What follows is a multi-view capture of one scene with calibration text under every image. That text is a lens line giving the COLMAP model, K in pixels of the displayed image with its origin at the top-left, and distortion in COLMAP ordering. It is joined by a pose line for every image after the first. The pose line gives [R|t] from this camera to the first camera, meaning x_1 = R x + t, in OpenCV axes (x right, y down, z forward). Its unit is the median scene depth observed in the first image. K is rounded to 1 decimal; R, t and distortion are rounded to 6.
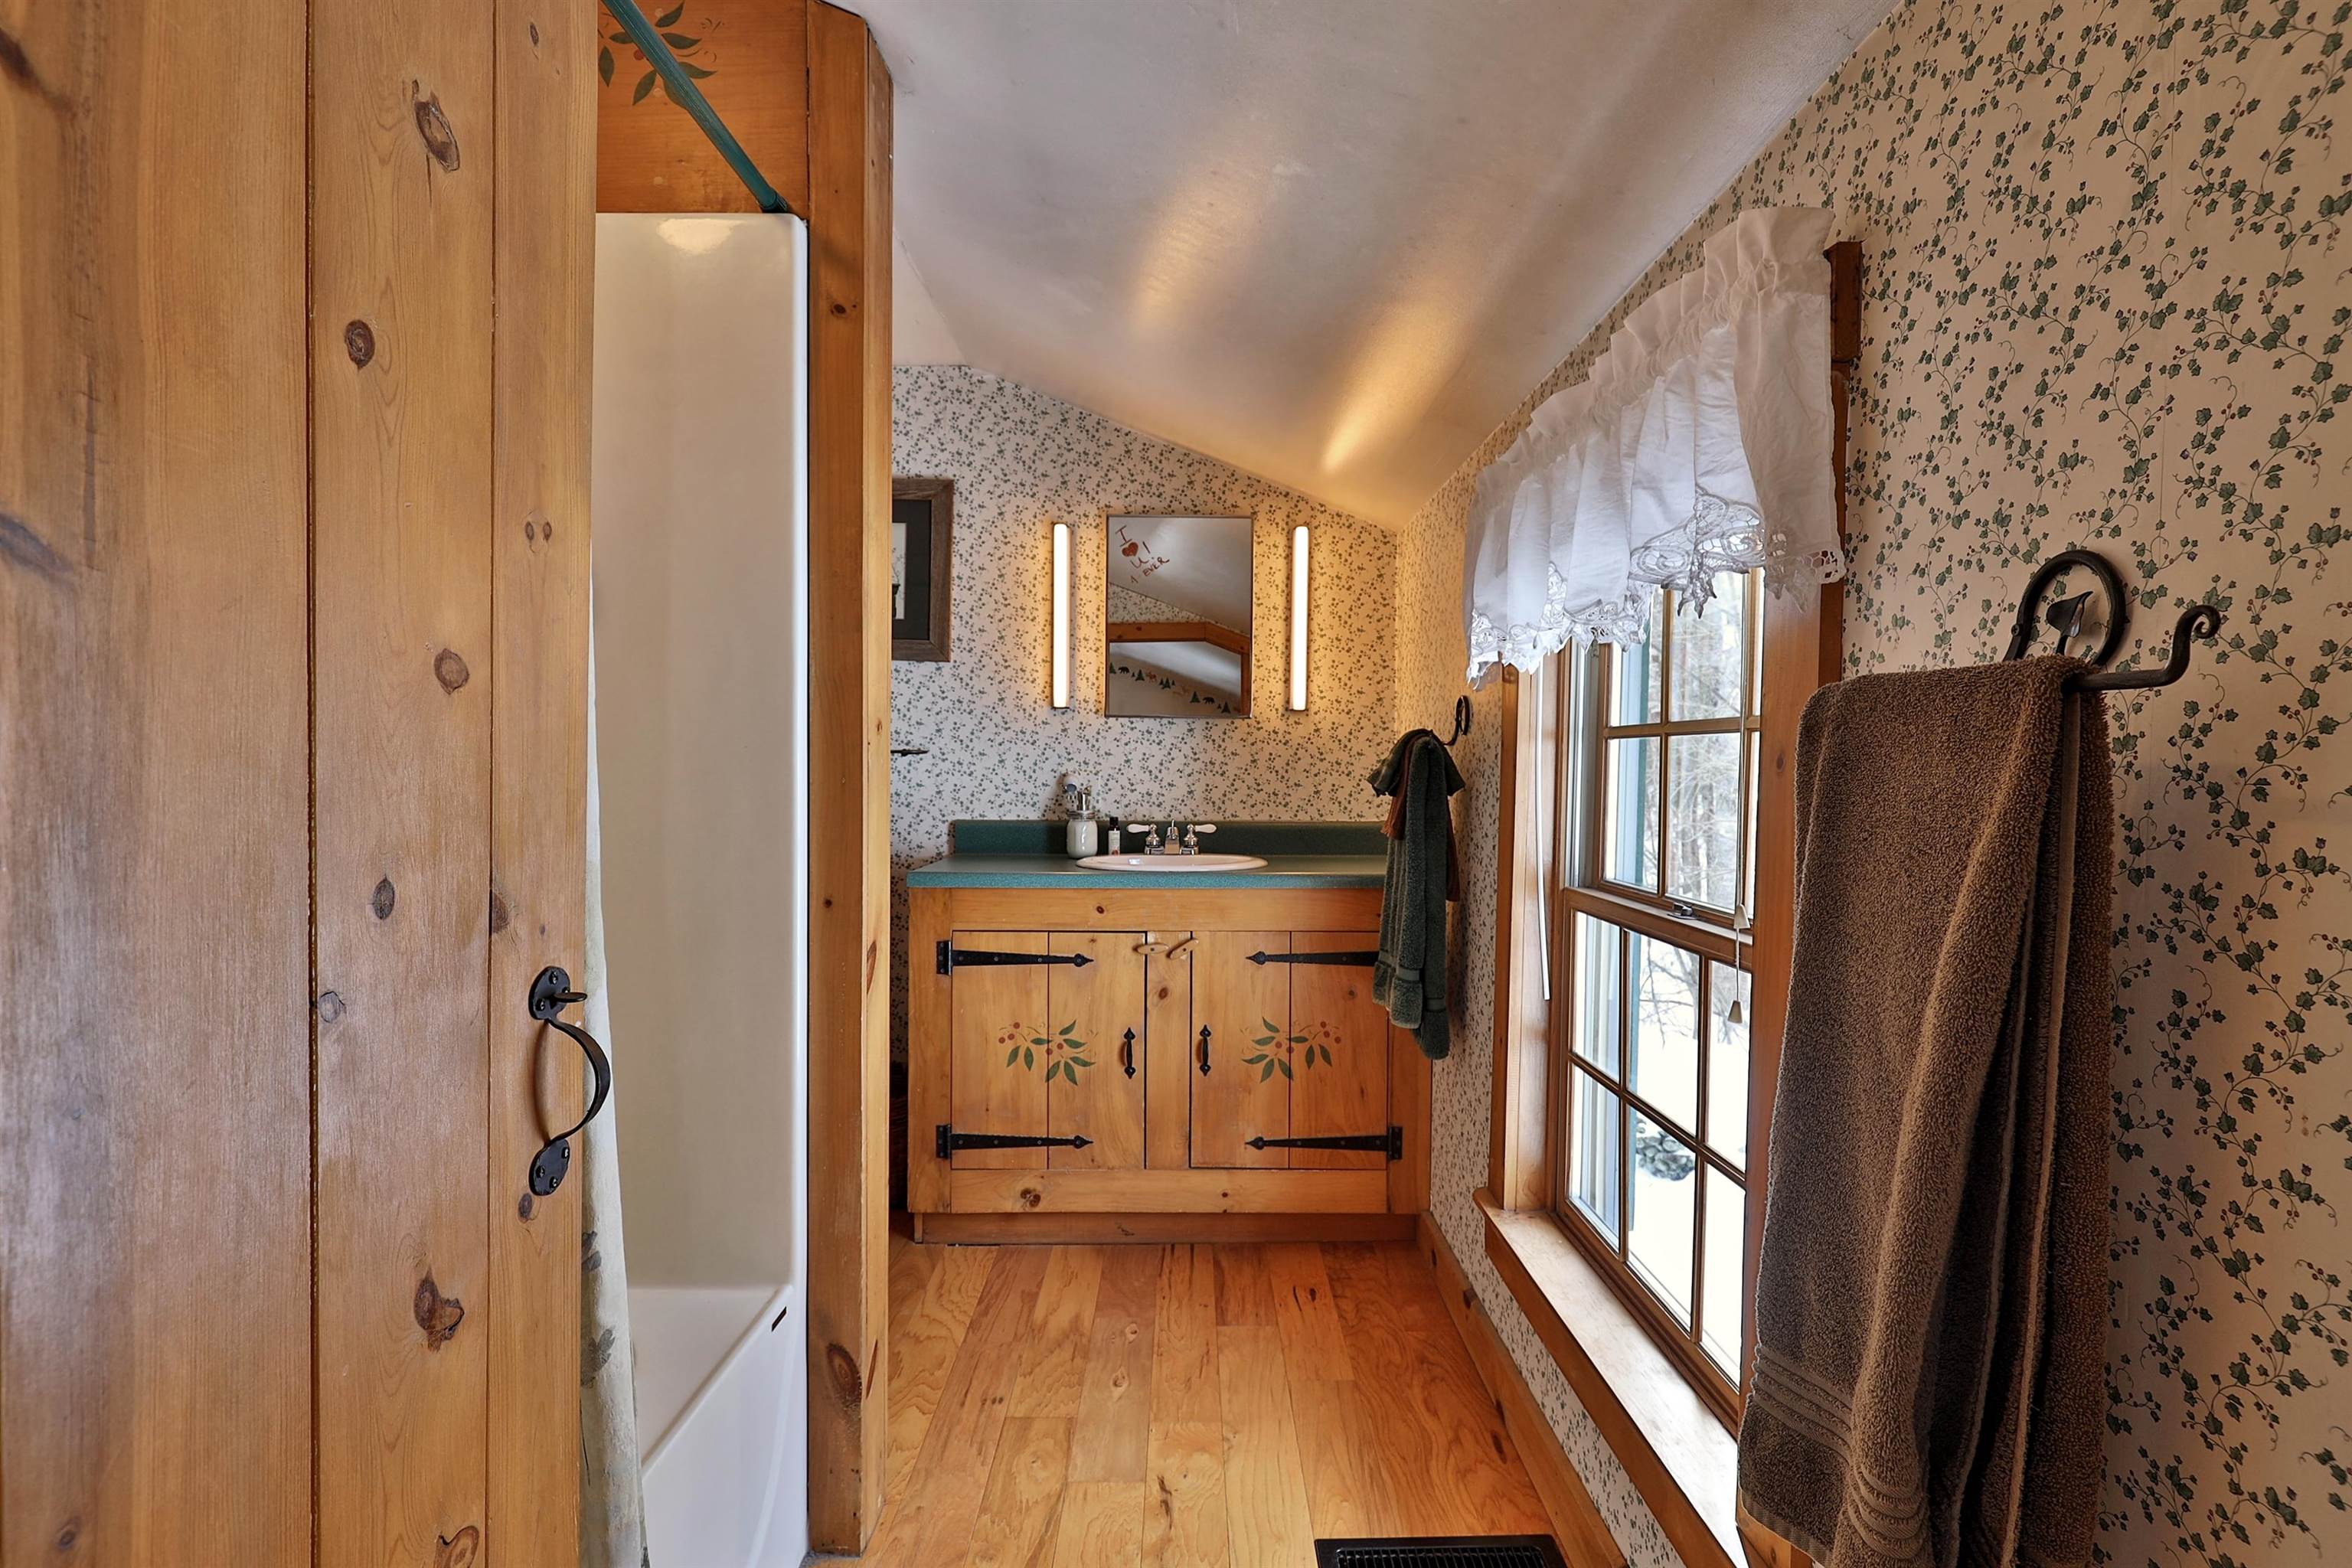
lens RADIAL K [[1139.0, 0, 1183.8], [0, 1139.0, 783.1], [0, 0, 1]] dist [0.005424, 0.002297]
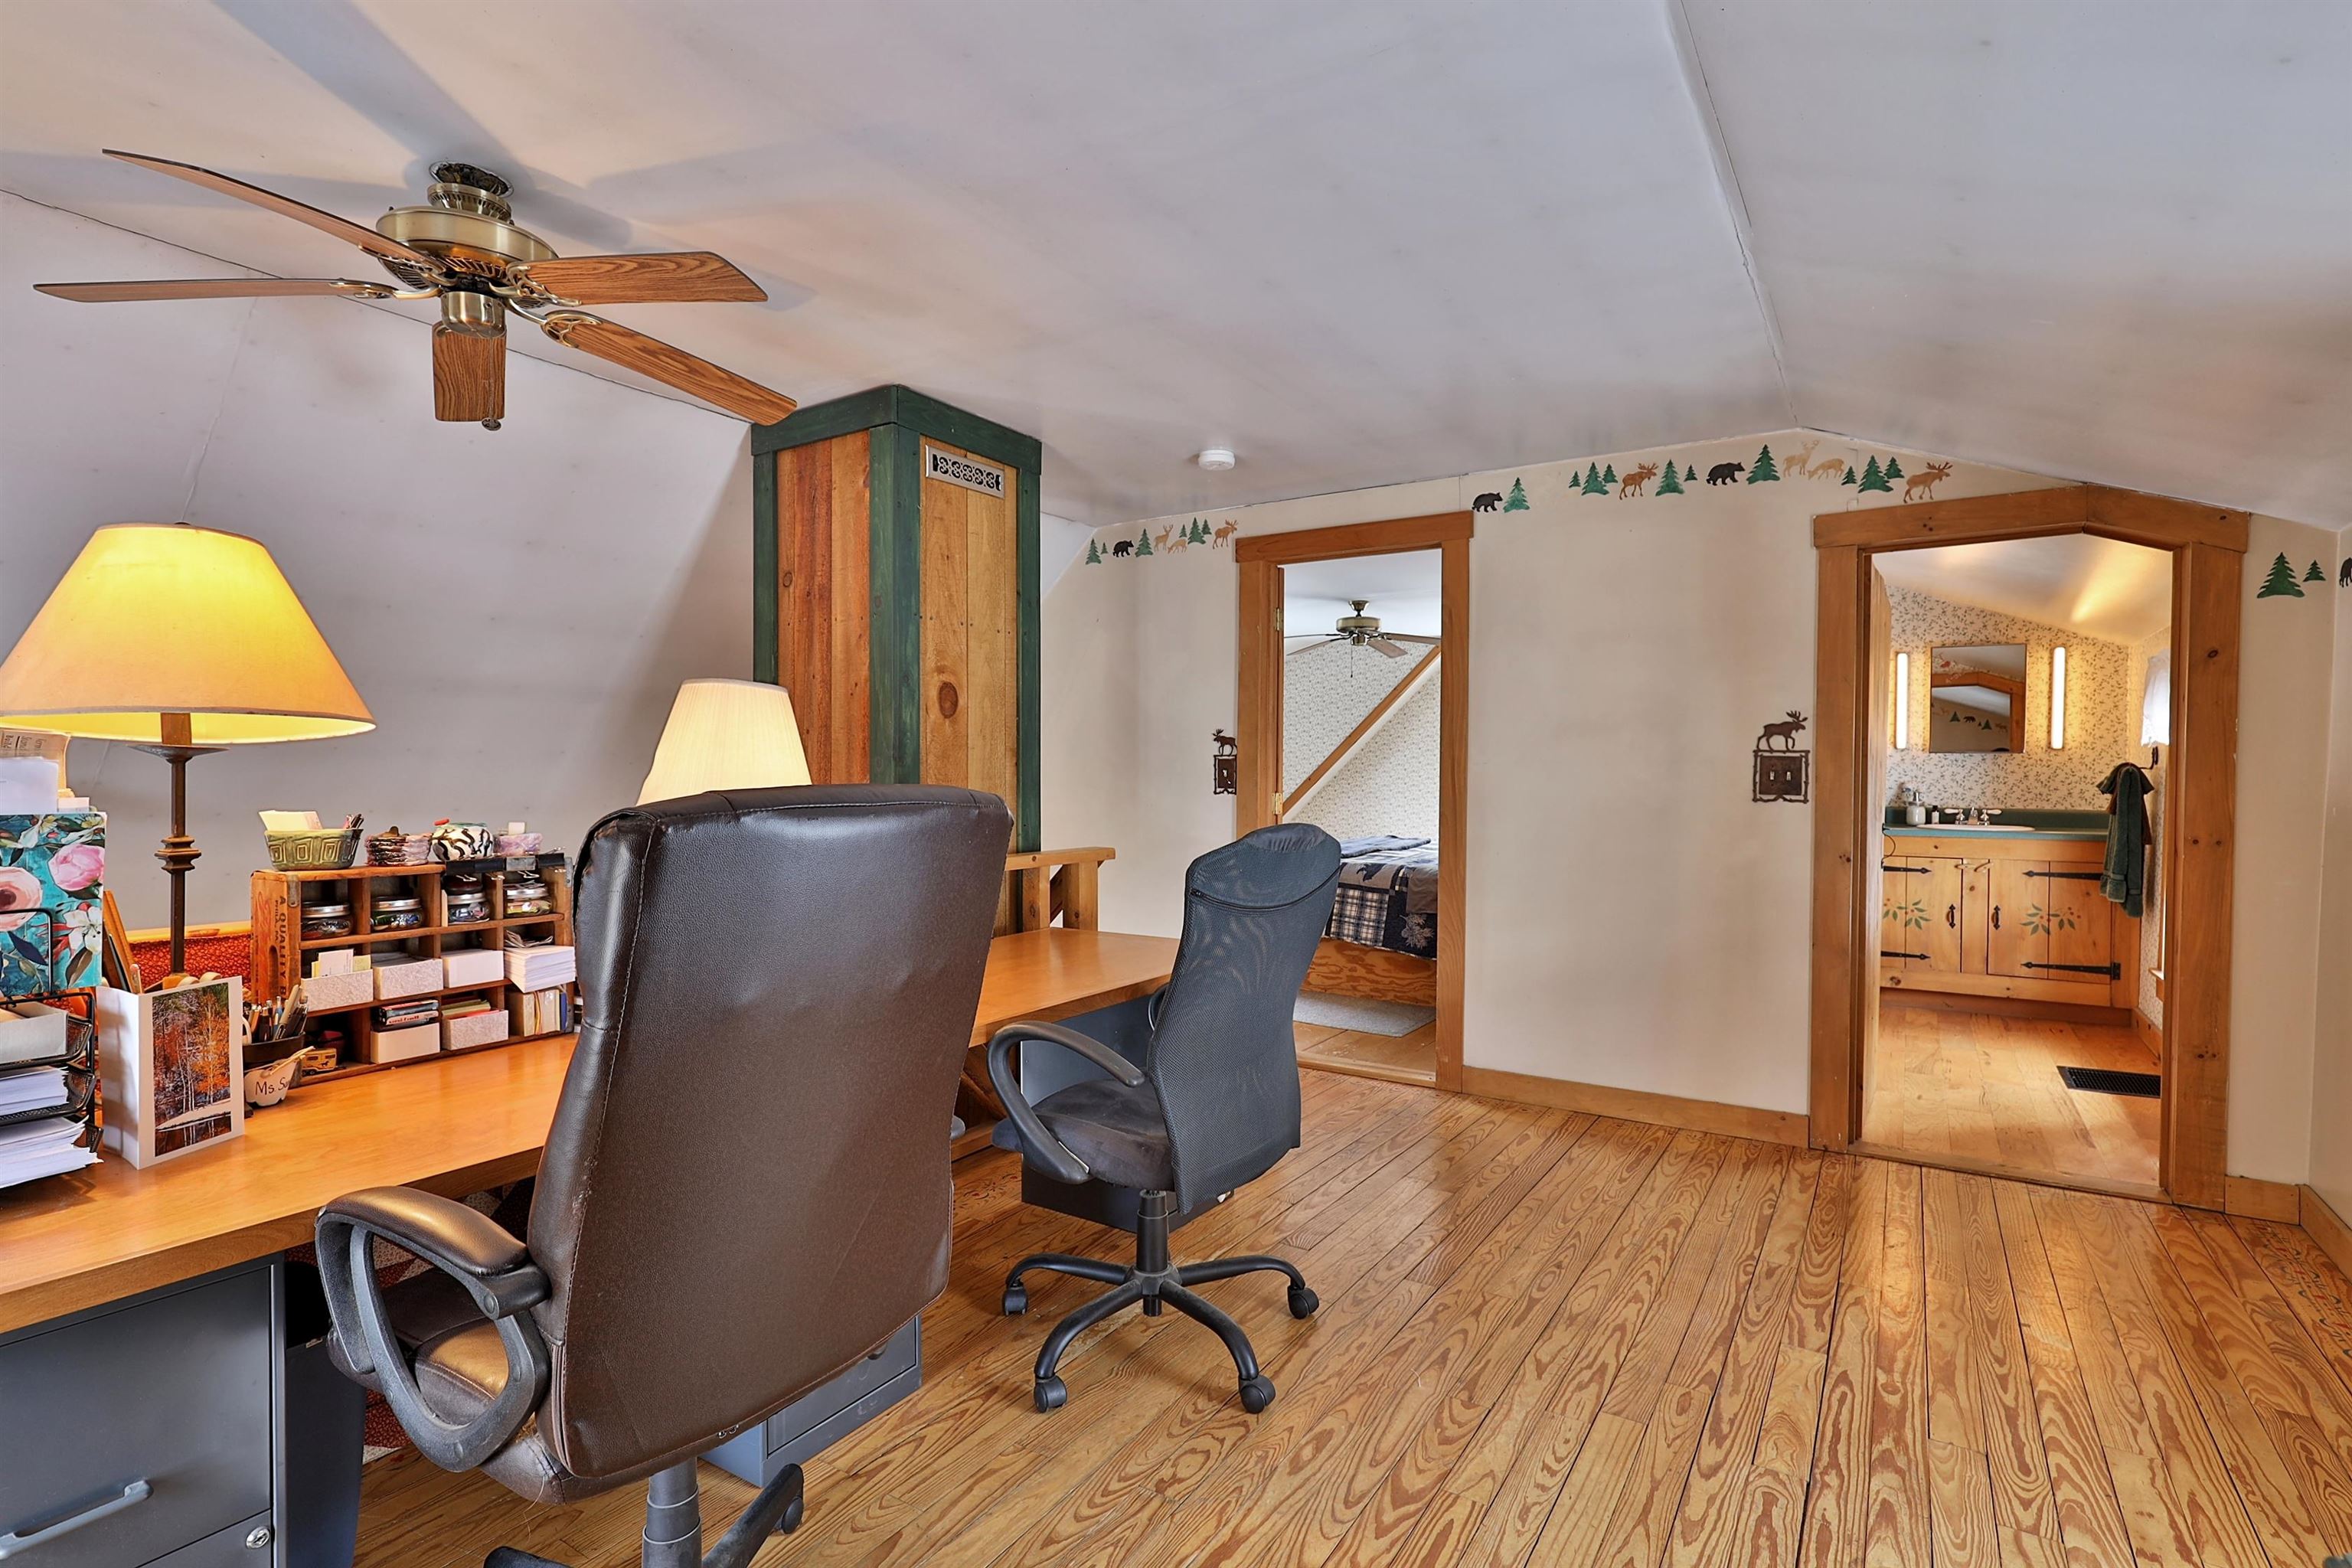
lens RADIAL K [[1139.0, 0, 1185.1], [0, 1139.0, 780.1], [0, 0, 1]] dist [0.005424, 0.002297]
pose [[0.845438, 0.006296, -0.534036, -0.102668], [-0.010887, 0.999926, -0.005445, 0.011883], [0.533962, 0.010417, 0.845444, -1.310578]]
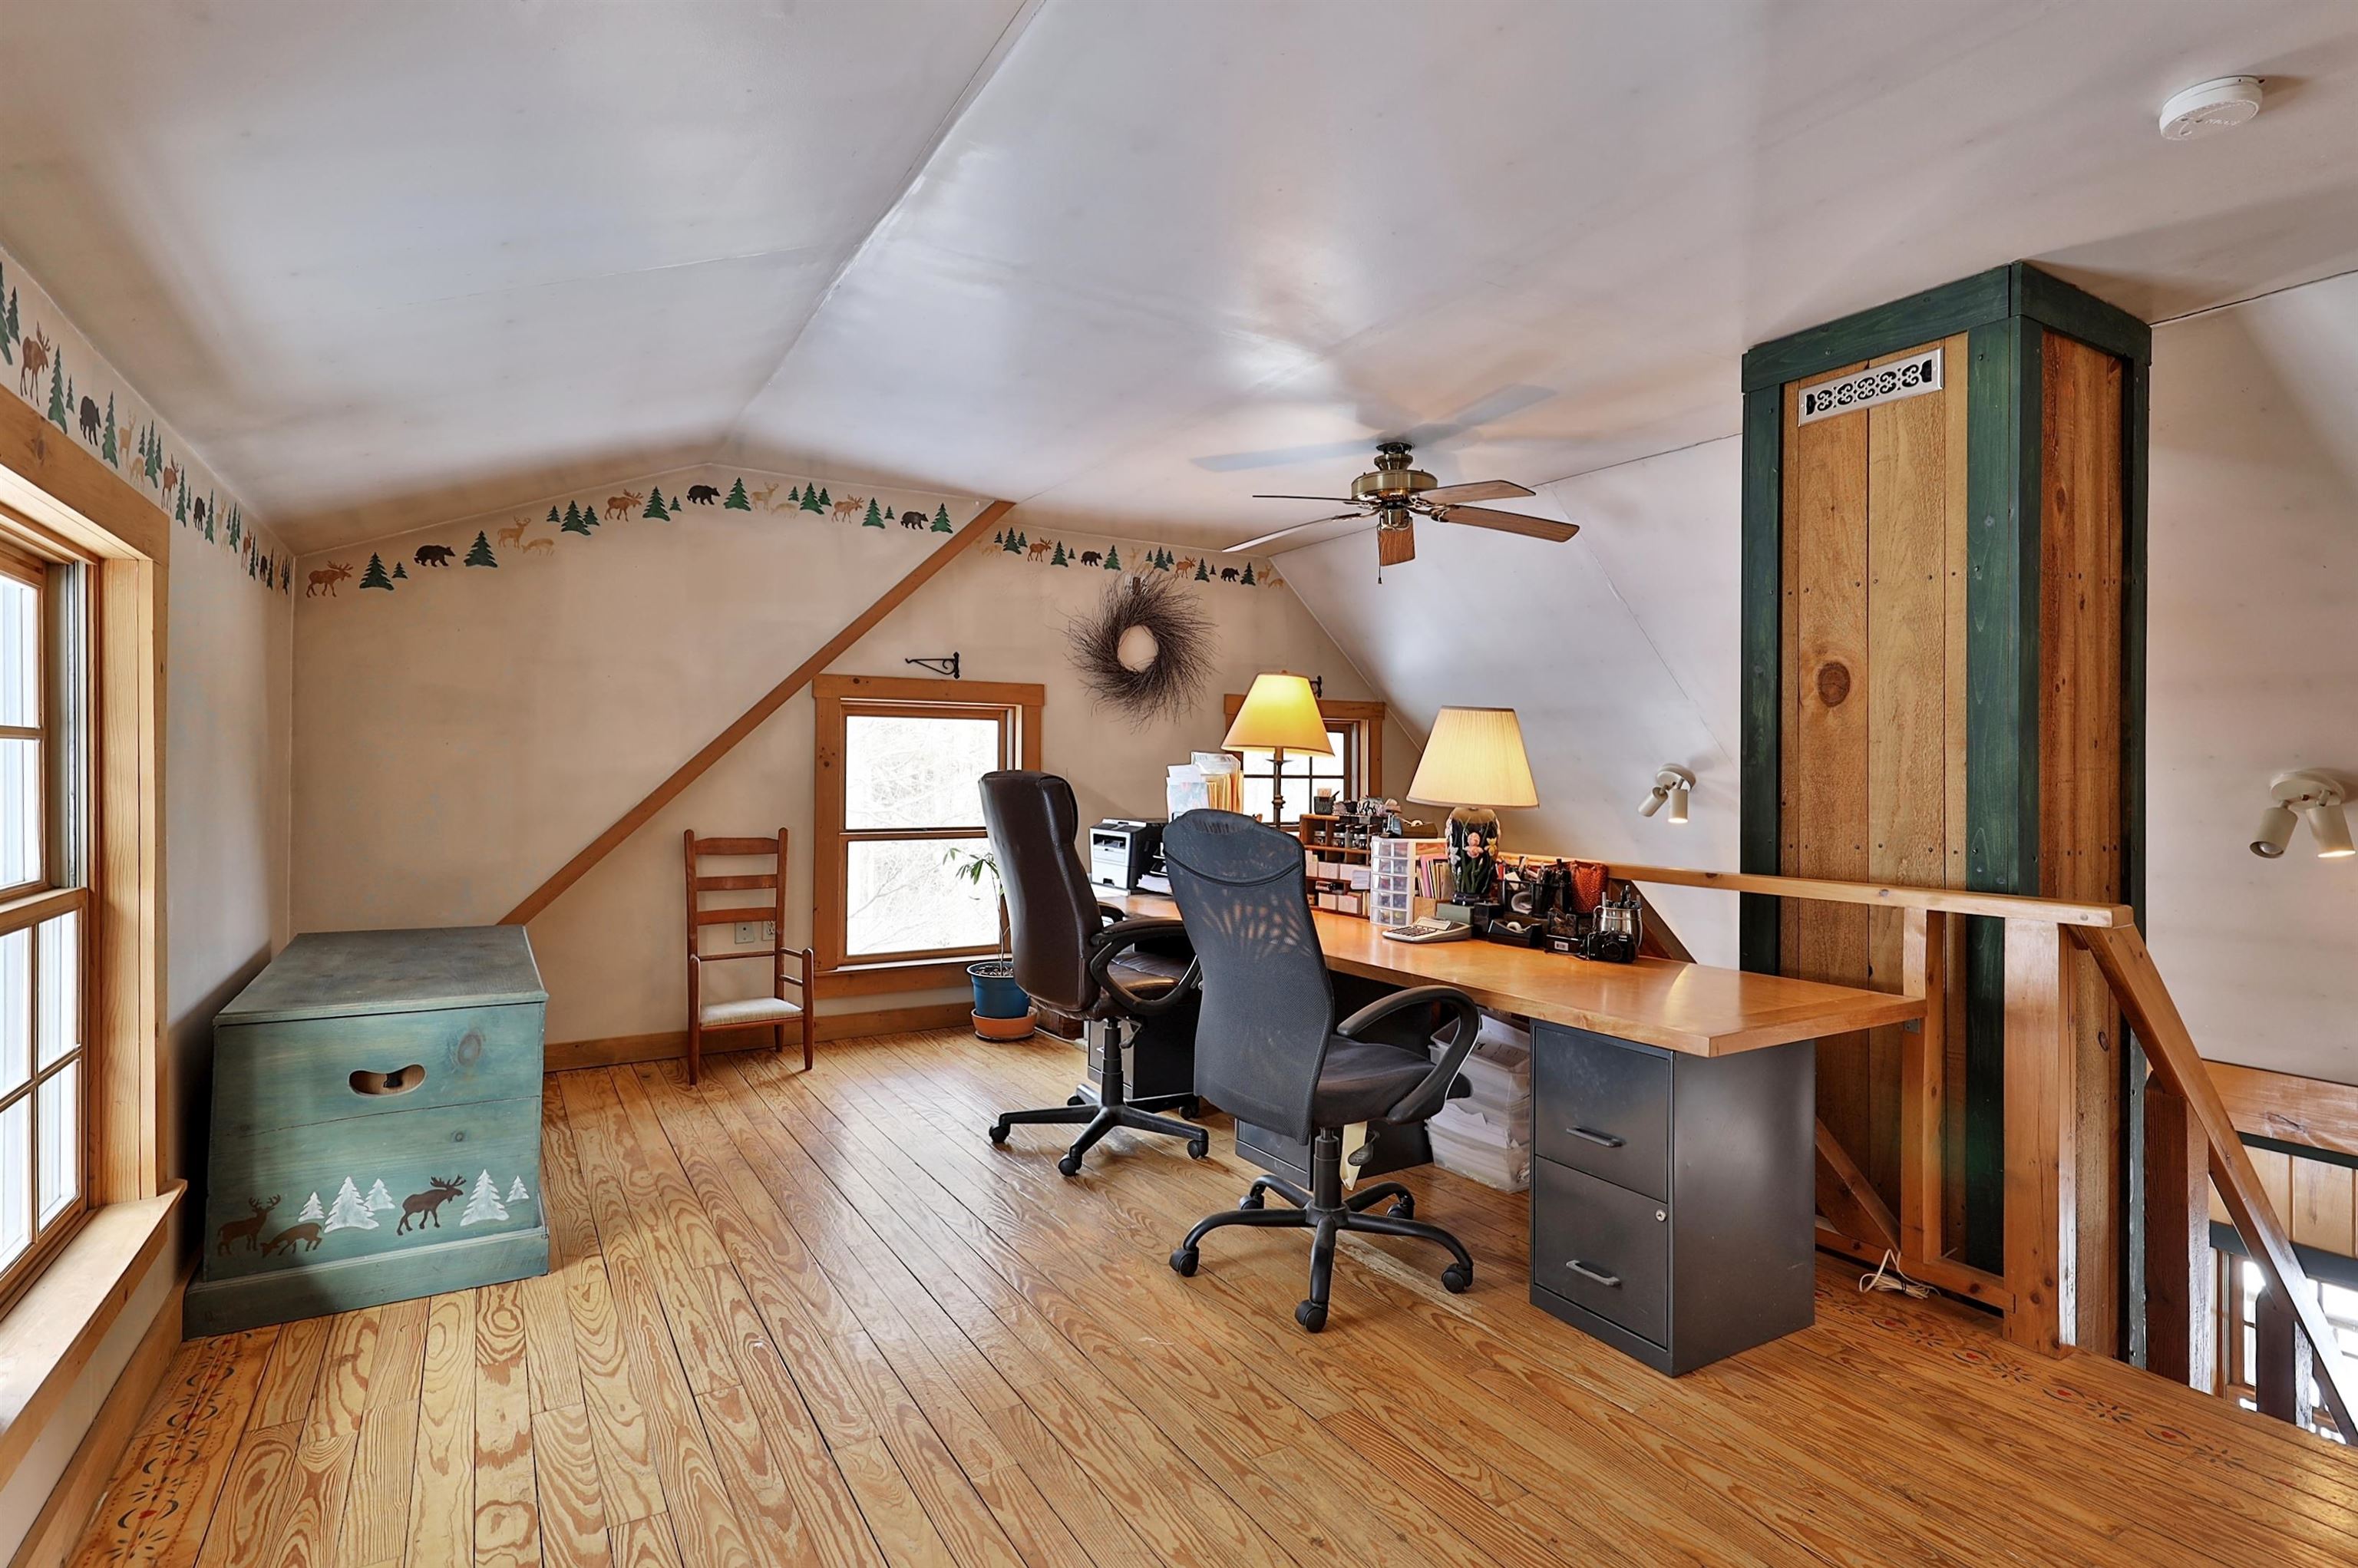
lens RADIAL K [[1141.8, 0, 1184.5], [0, 1141.8, 777.7], [0, 0, 1]] dist [0.005424, 0.002297]
pose [[-0.849569, -0.012742, -0.527324, 0.242001], [-0.022006, 0.999694, 0.011296, -0.004620], [0.527019, 0.021201, -0.849589, 2.304749]]
